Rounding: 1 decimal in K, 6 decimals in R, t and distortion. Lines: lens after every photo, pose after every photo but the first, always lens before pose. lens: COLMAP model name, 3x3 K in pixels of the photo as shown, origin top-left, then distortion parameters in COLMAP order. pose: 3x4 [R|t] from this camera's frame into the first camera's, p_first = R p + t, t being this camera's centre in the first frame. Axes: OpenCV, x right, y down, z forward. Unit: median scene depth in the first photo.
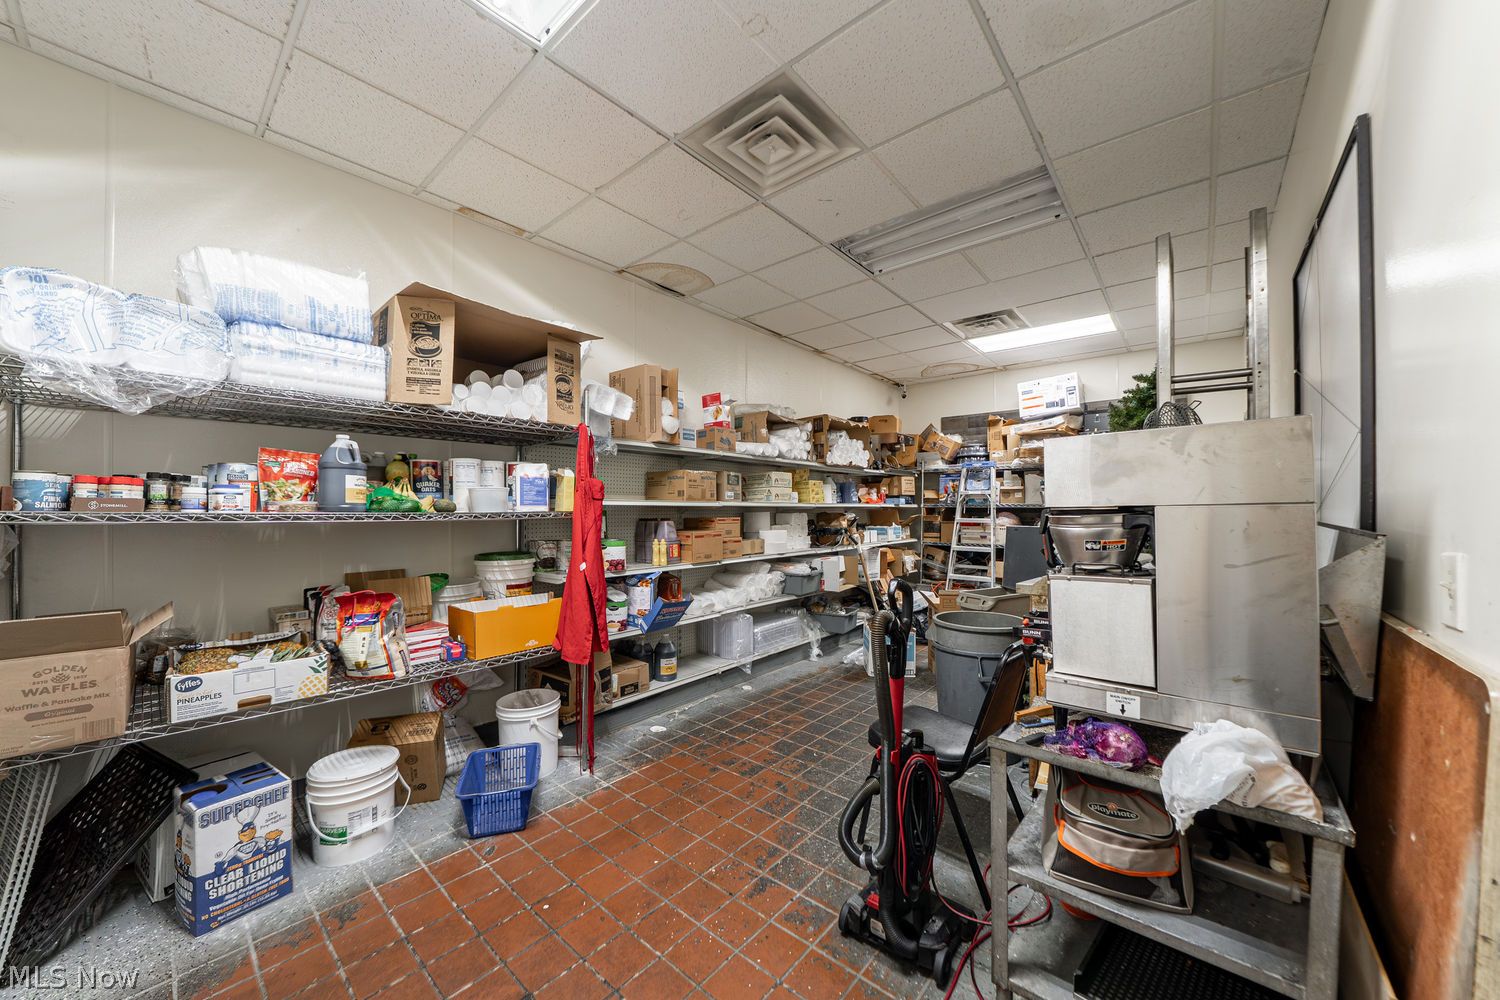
lens RADIAL K [[530.5, 0, 752.3], [0, 530.5, 504.5], [0, 0, 1]] dist [-0.019143, 0.000091]
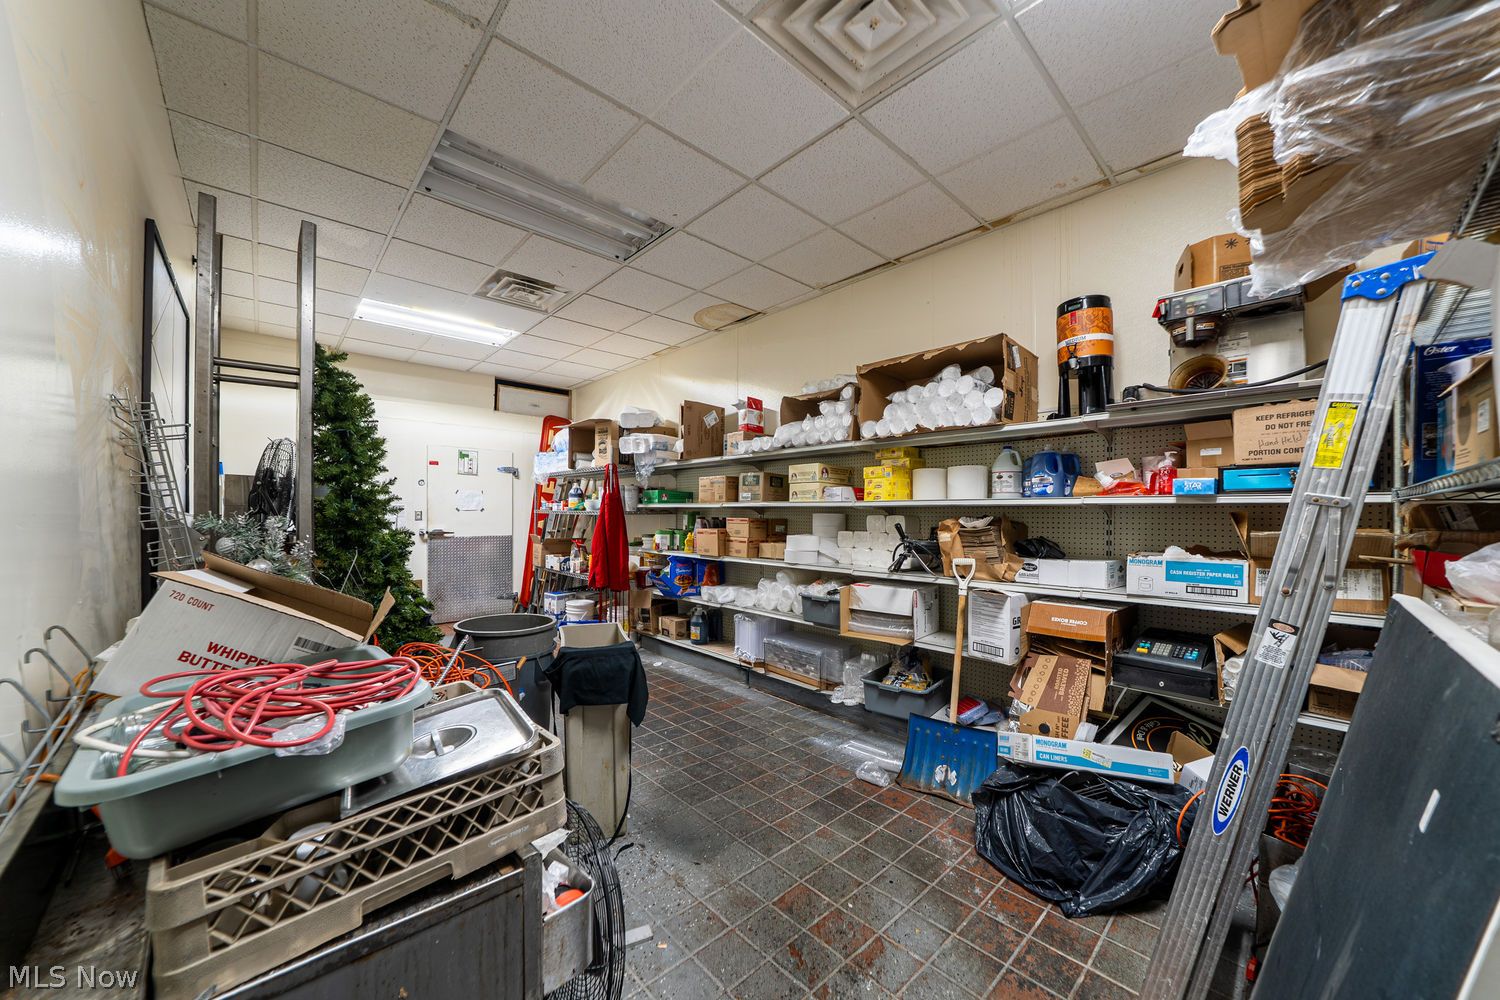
lens RADIAL K [[530.5, 0, 752.3], [0, 530.5, 504.5], [0, 0, 1]] dist [-0.019143, 0.000091]
pose [[-0.113466, -0.010704, -0.993484, 0.991292], [0.003116, 0.999933, -0.011130, 0.010132], [0.993537, -0.004359, -0.113425, 1.161393]]
